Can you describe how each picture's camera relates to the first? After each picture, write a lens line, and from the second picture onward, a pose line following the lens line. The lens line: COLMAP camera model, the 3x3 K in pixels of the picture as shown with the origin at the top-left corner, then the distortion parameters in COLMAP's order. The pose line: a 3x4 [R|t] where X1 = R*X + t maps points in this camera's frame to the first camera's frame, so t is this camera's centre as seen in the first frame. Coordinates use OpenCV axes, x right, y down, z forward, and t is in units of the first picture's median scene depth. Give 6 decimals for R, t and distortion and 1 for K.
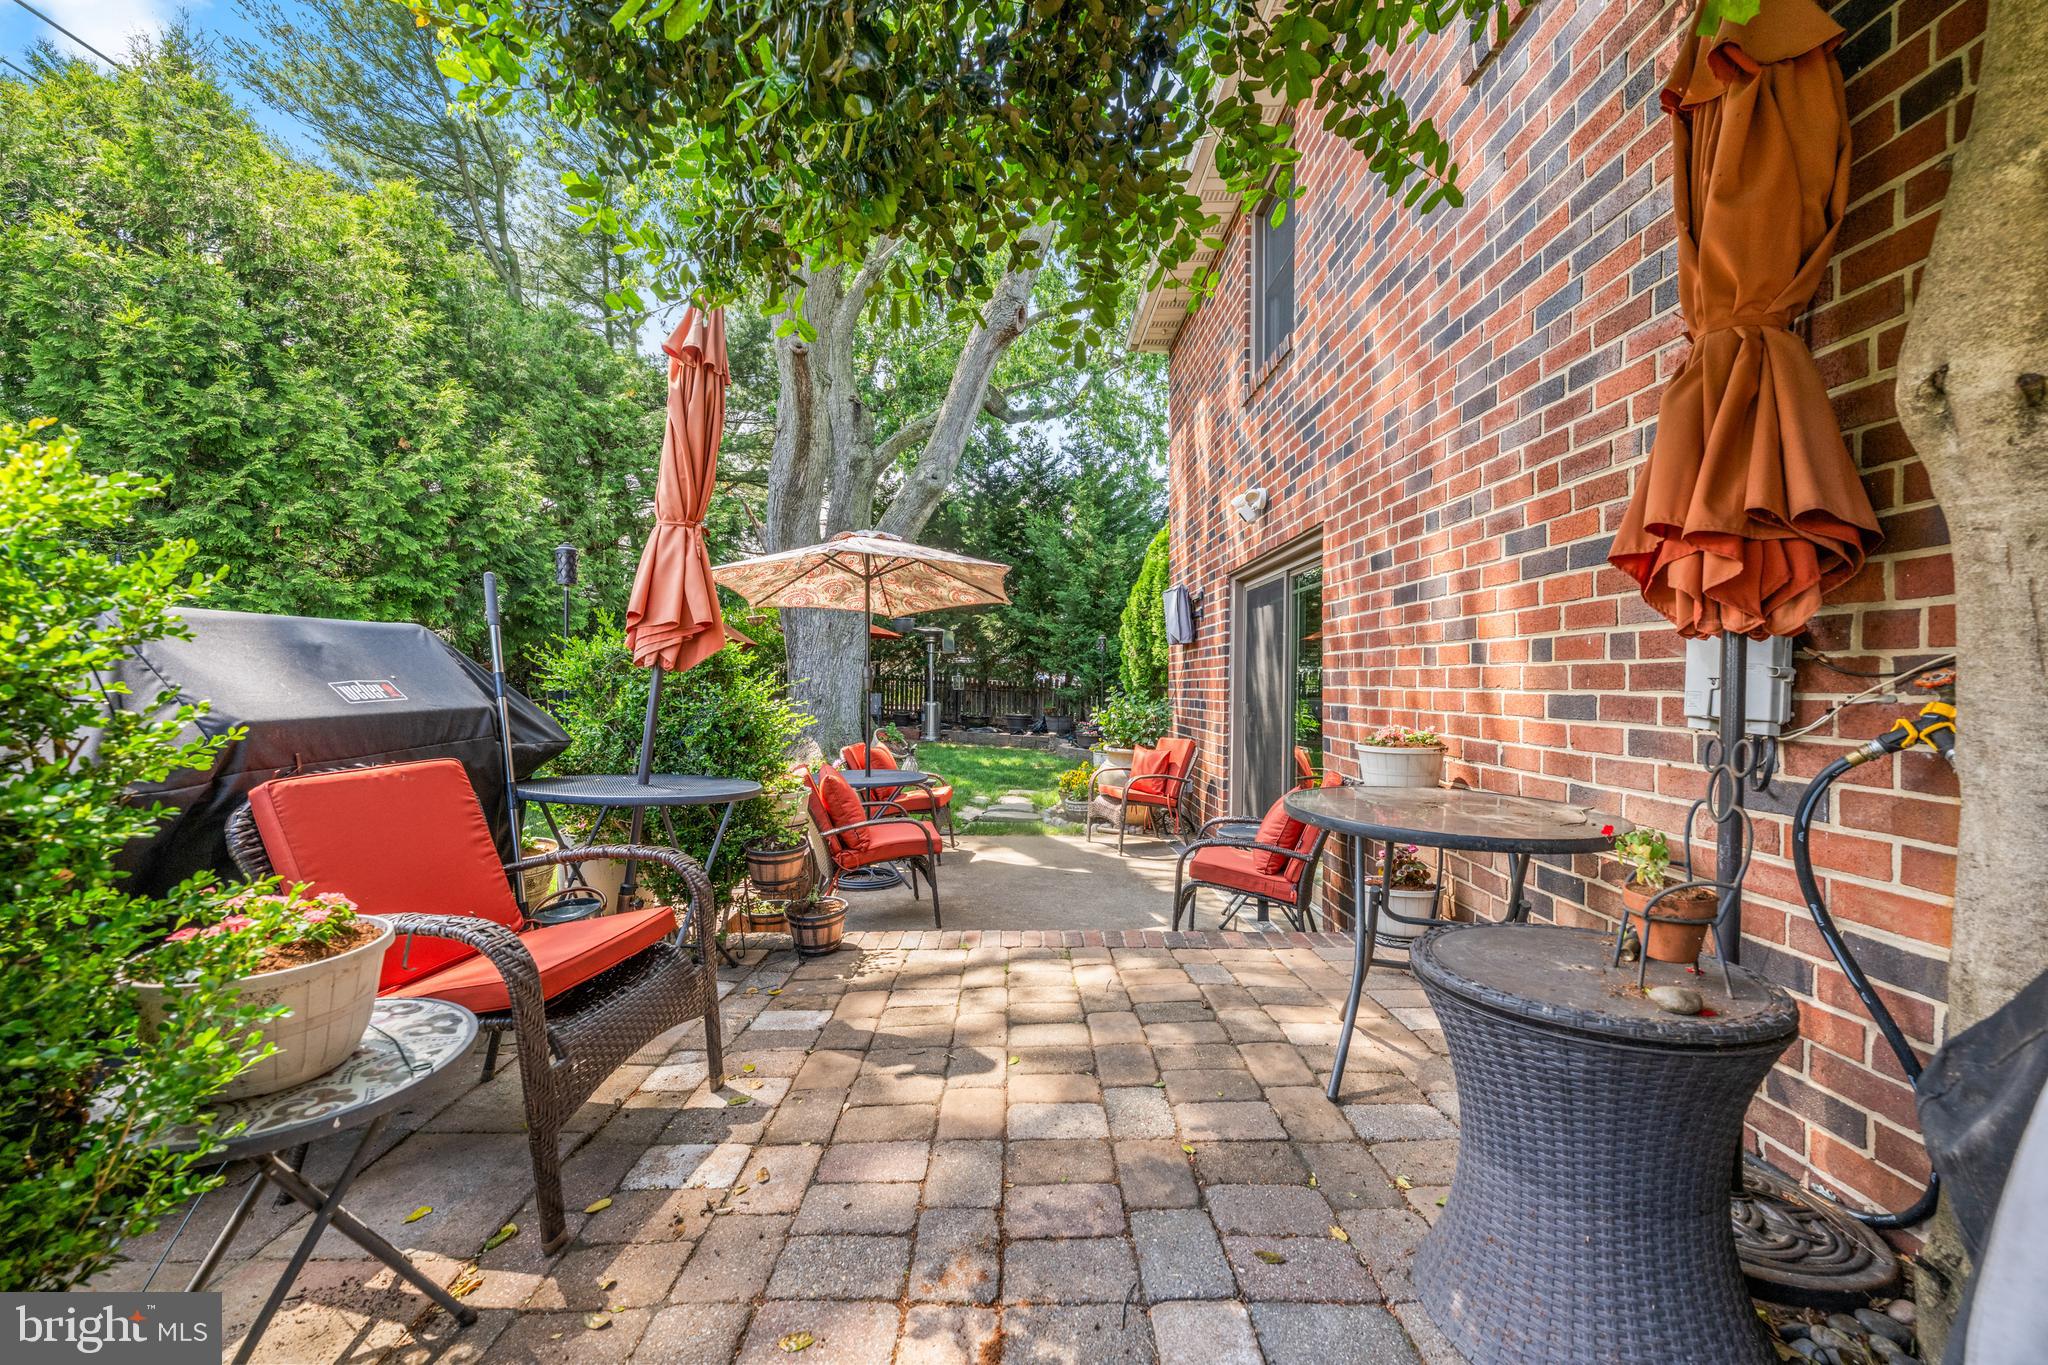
lens RADIAL K [[813.8, 0, 1015.3], [0, 813.8, 682.2], [0, 0, 1]] dist [-0.001366, -0.000070]
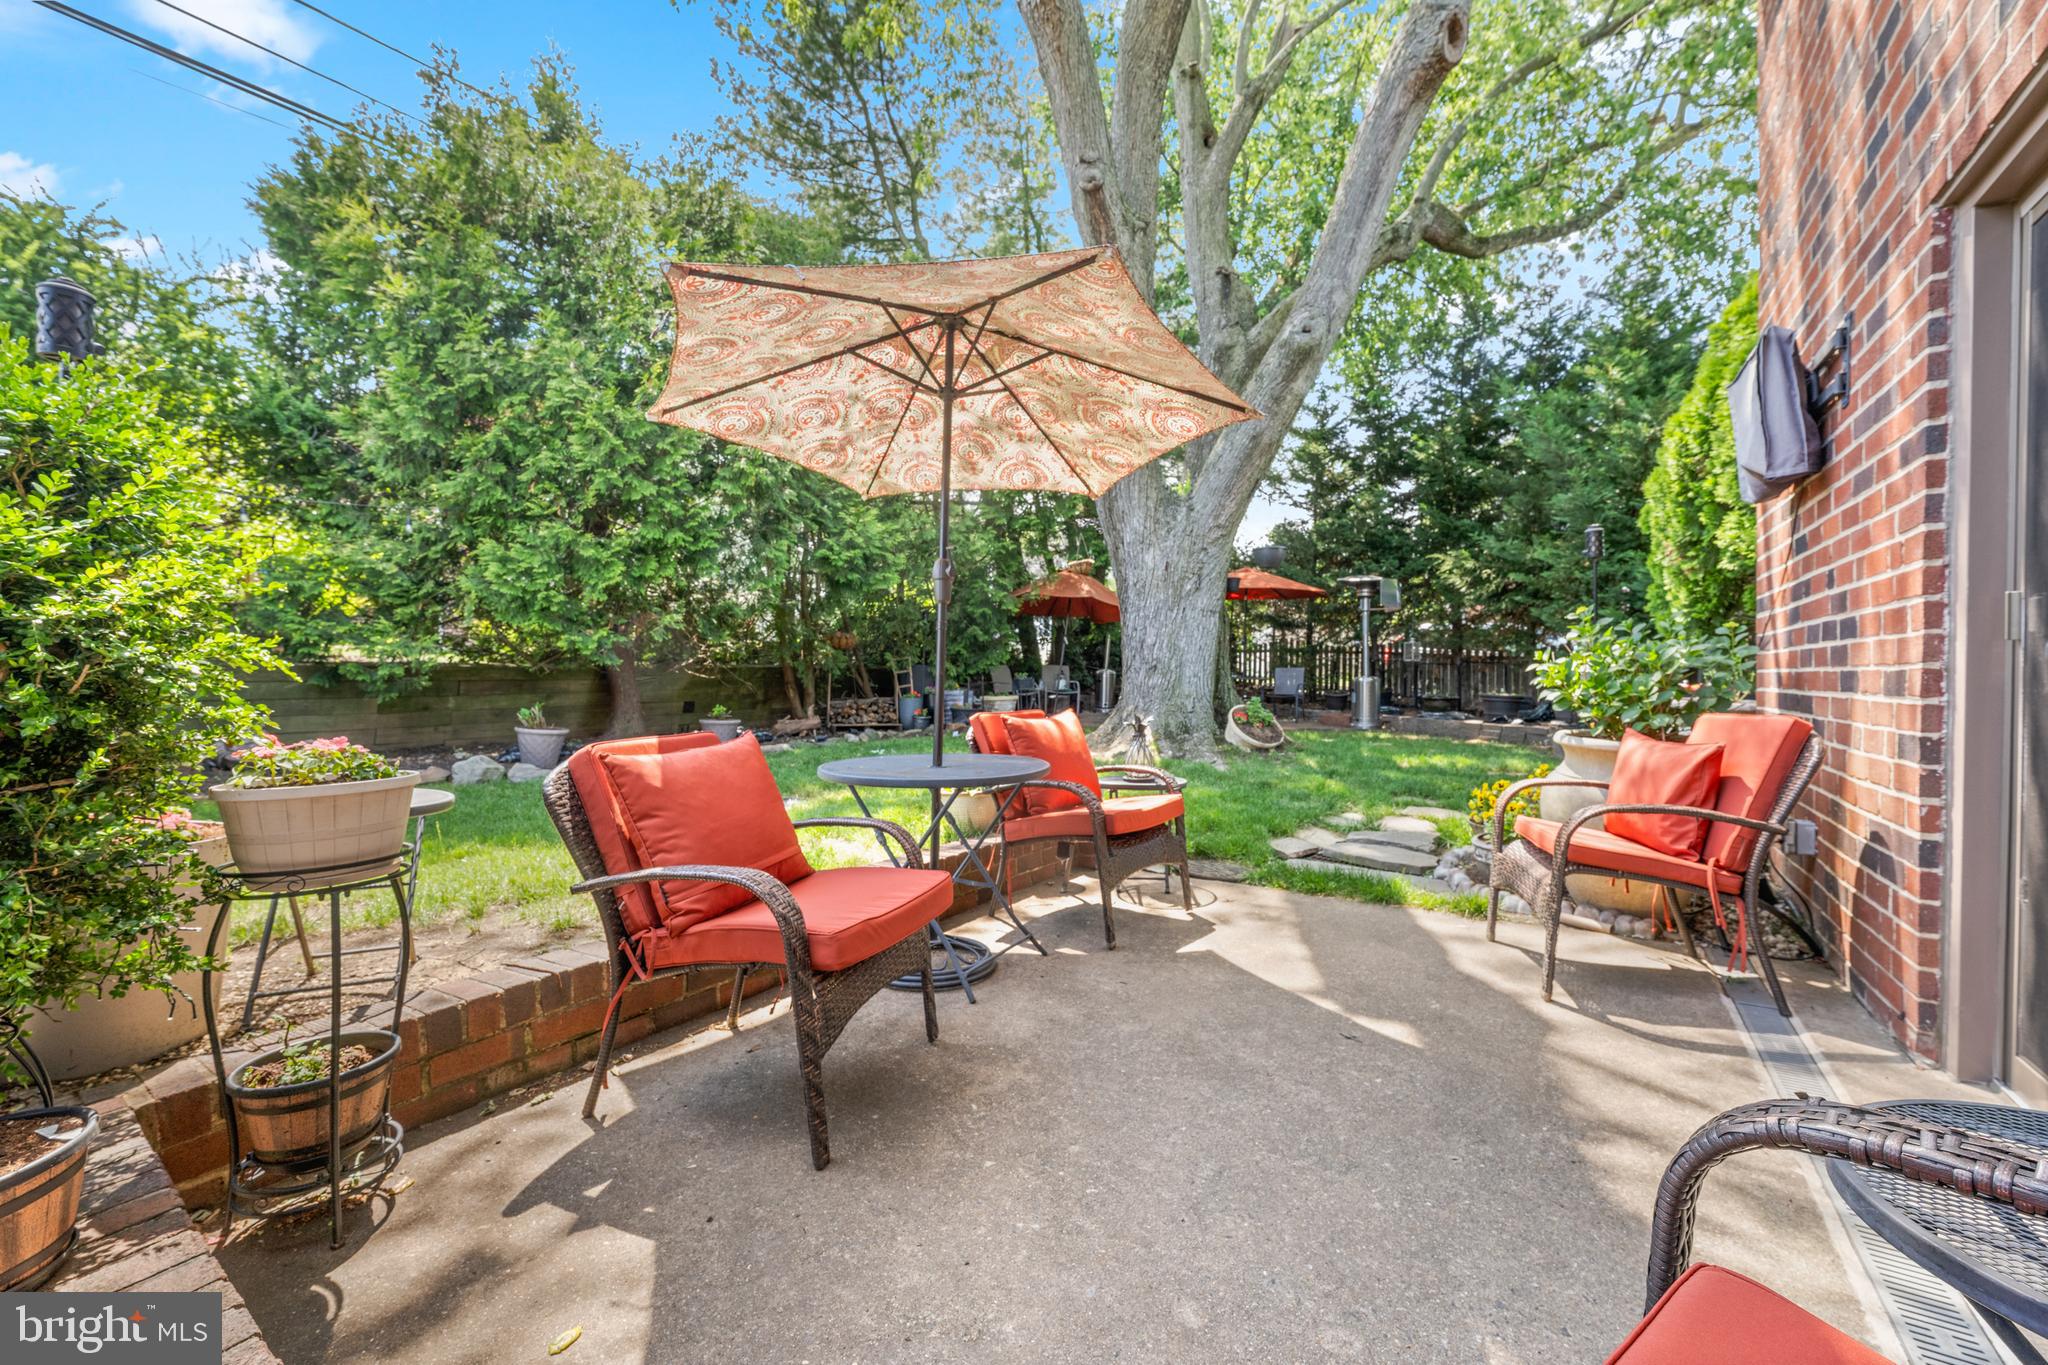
lens RADIAL K [[813.8, 0, 1015.3], [0, 813.8, 682.2], [0, 0, 1]] dist [-0.001366, -0.000070]
pose [[0.822266, -0.002246, -0.569099, 0.124147], [0.008473, 0.999930, 0.008296, 0.044637], [0.569040, -0.011644, 0.822227, 0.457594]]
